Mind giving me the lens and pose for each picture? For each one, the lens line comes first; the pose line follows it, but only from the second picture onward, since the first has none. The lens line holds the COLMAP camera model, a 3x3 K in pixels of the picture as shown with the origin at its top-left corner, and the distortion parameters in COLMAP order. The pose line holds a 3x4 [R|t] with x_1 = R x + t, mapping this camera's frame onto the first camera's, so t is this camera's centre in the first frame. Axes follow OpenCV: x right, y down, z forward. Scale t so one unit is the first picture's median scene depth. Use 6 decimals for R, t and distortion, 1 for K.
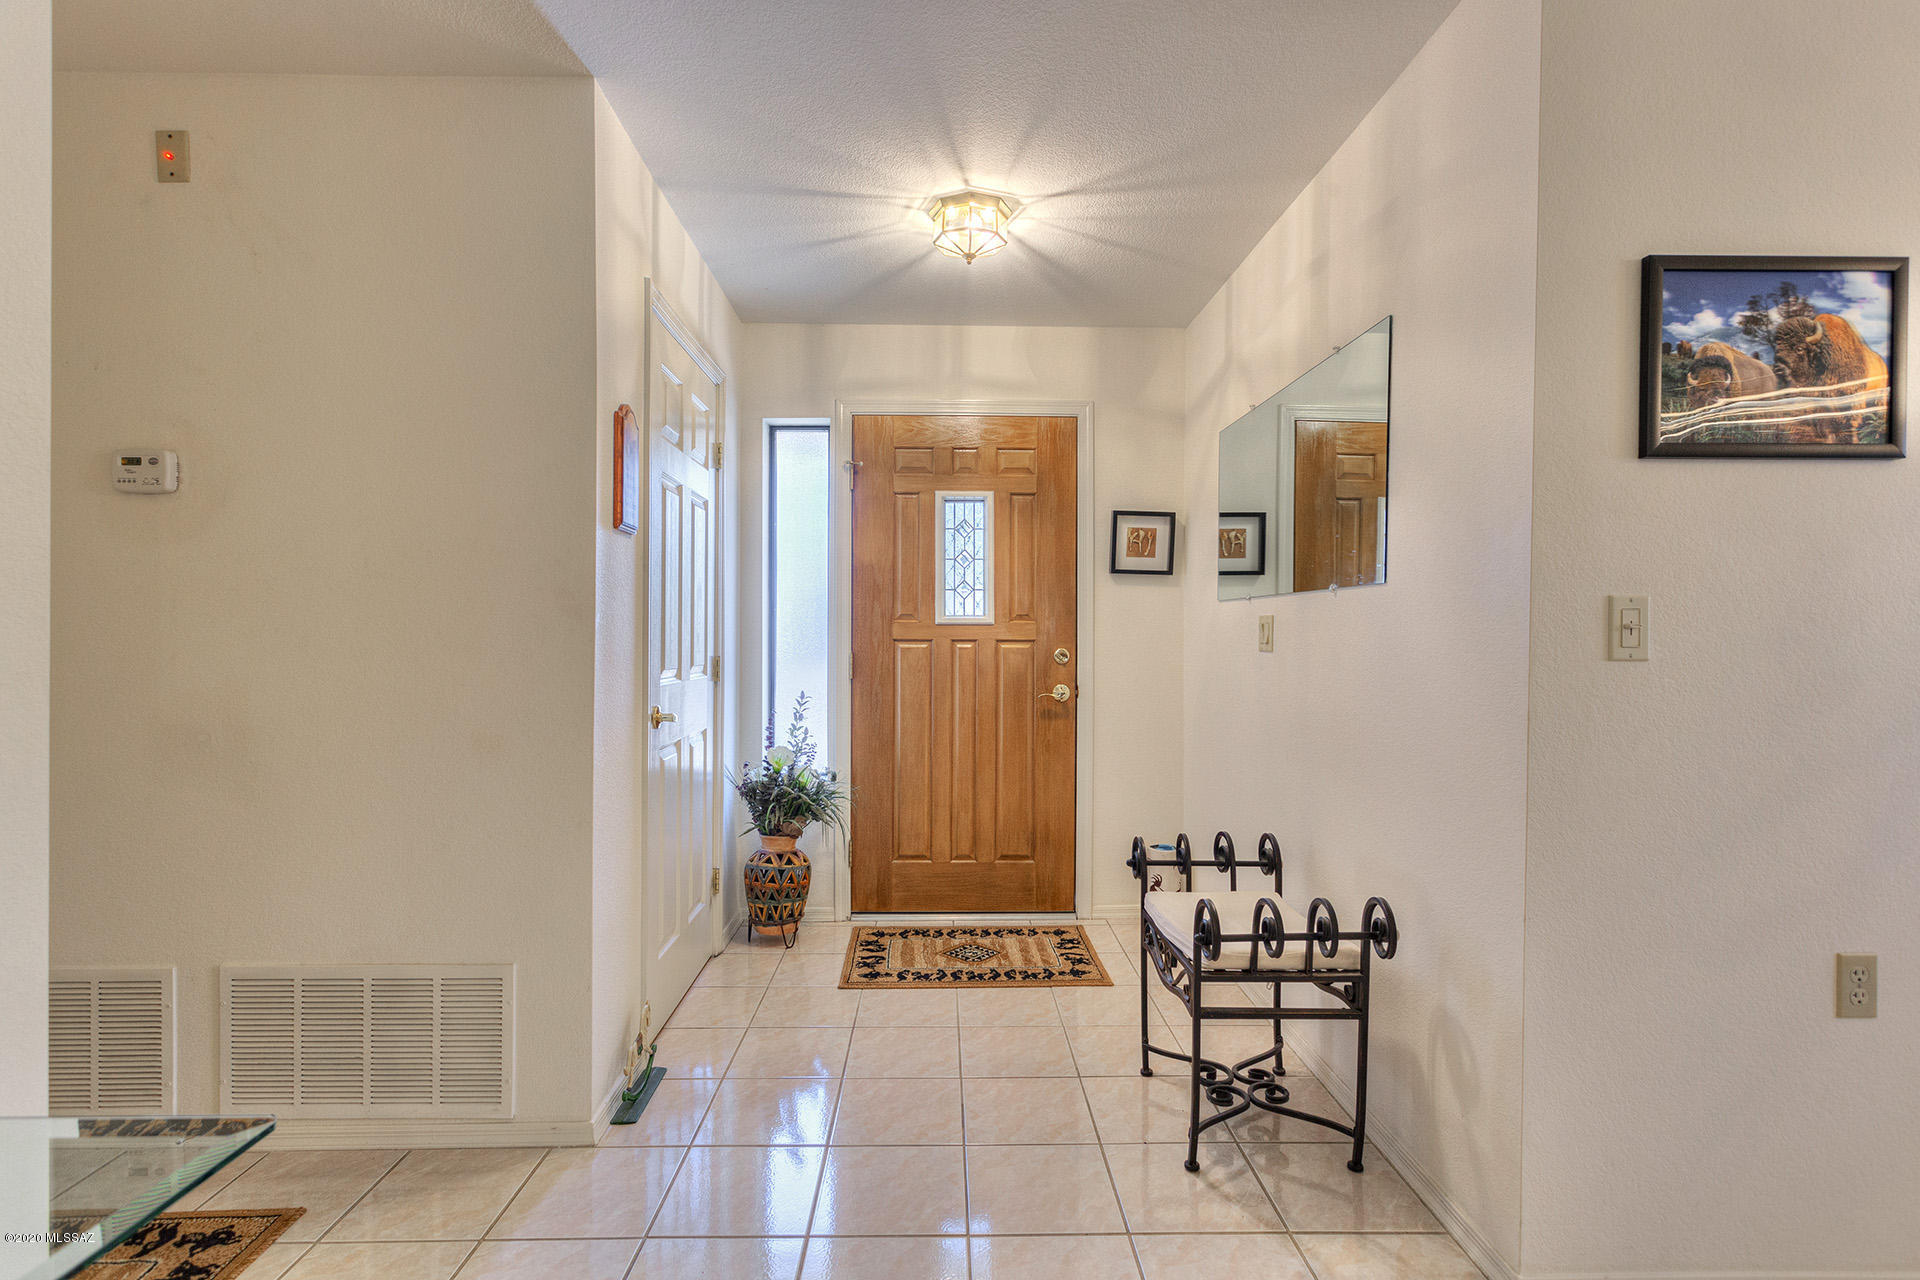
lens RADIAL K [[911.5, 0, 960.0], [0, 911.5, 640.0], [0, 0, 1]] dist [-0.002544, -0.000200]
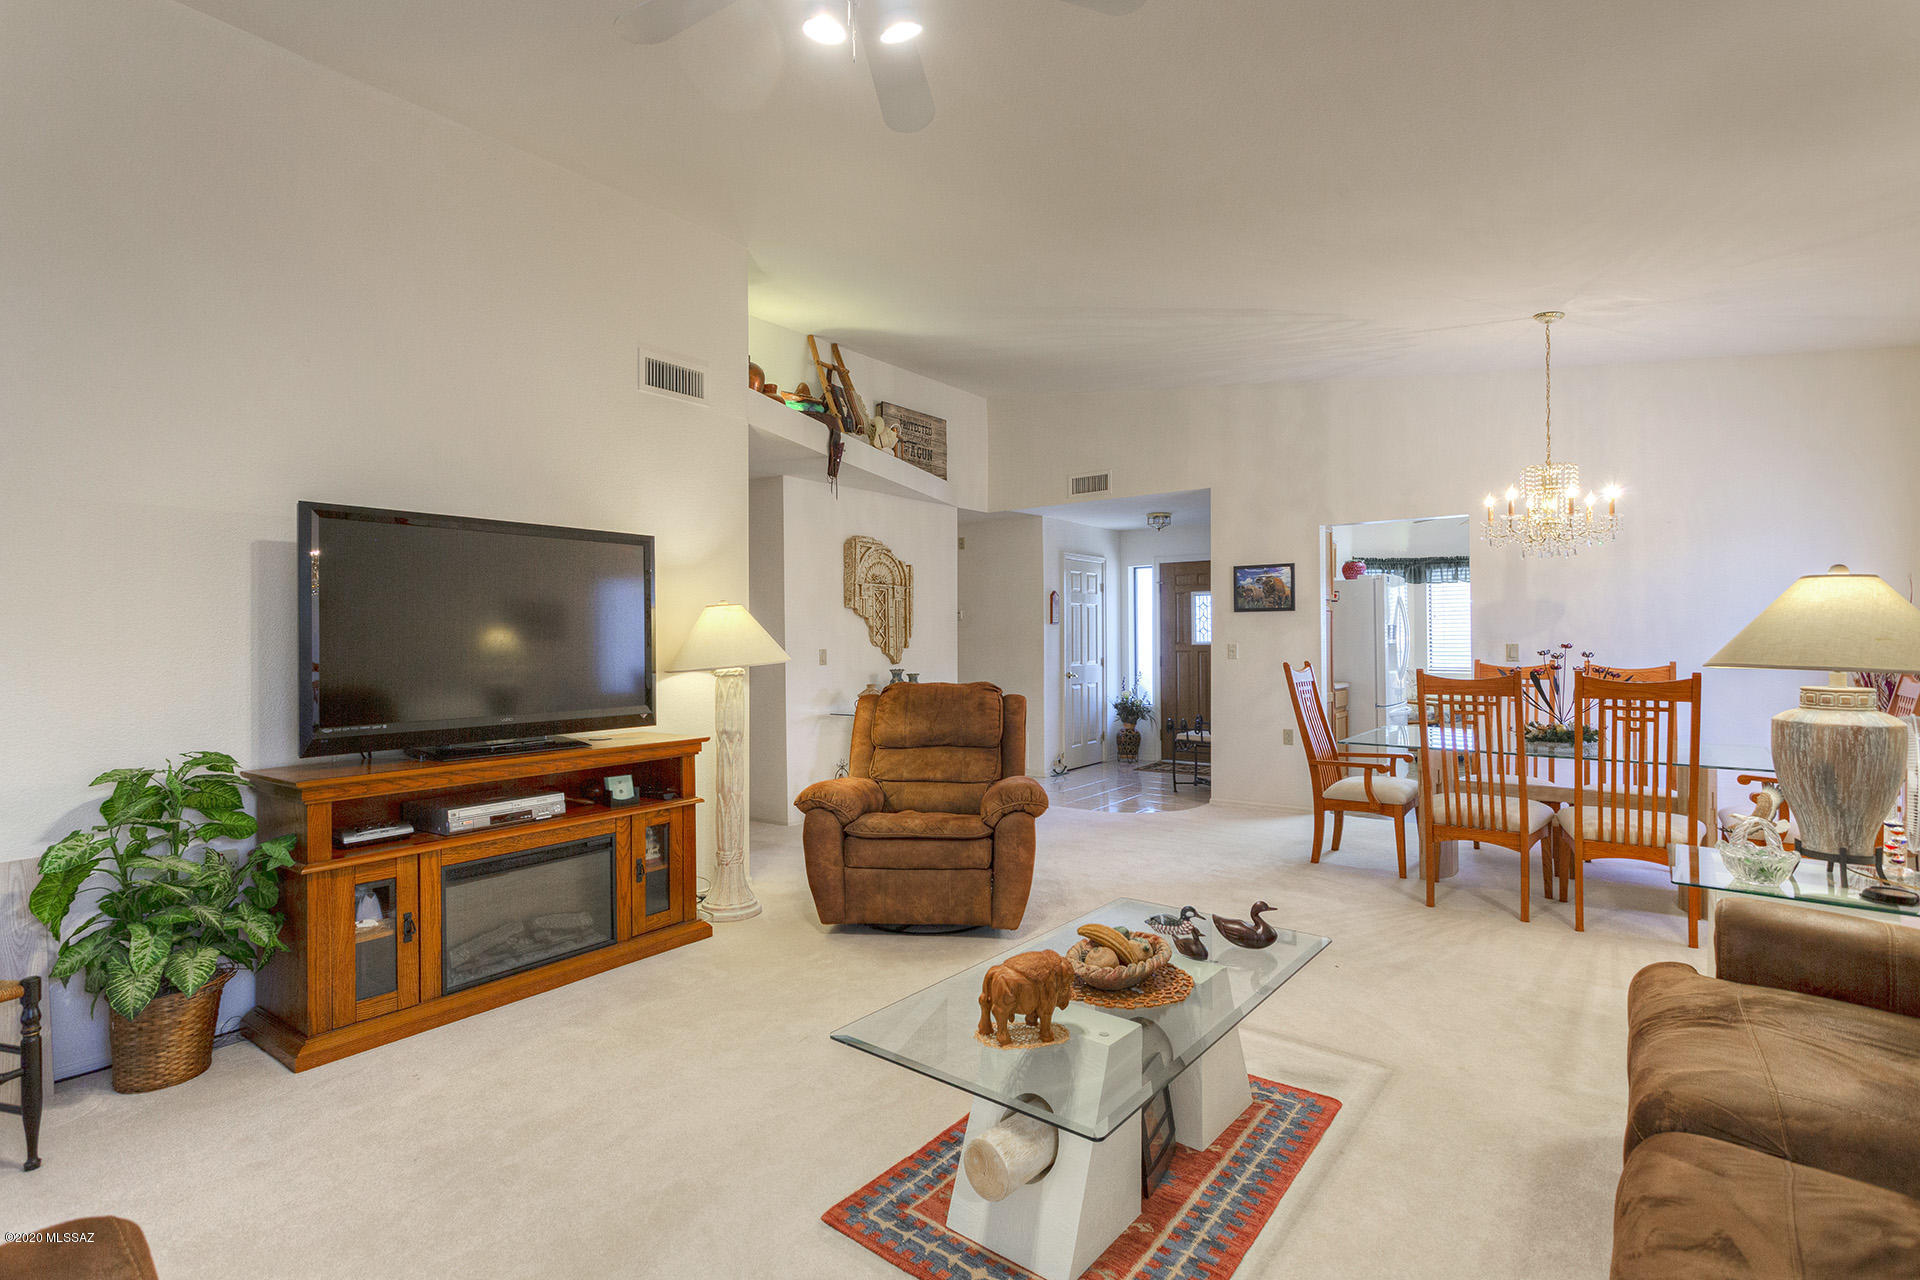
lens RADIAL K [[911.5, 0, 960.0], [0, 911.5, 640.0], [0, 0, 1]] dist [-0.002544, -0.000200]
pose [[0.790943, -0.007937, -0.611839, 1.126593], [0.007749, 0.999966, -0.002954, -0.030925], [0.611841, -0.002405, 0.790977, -1.538756]]
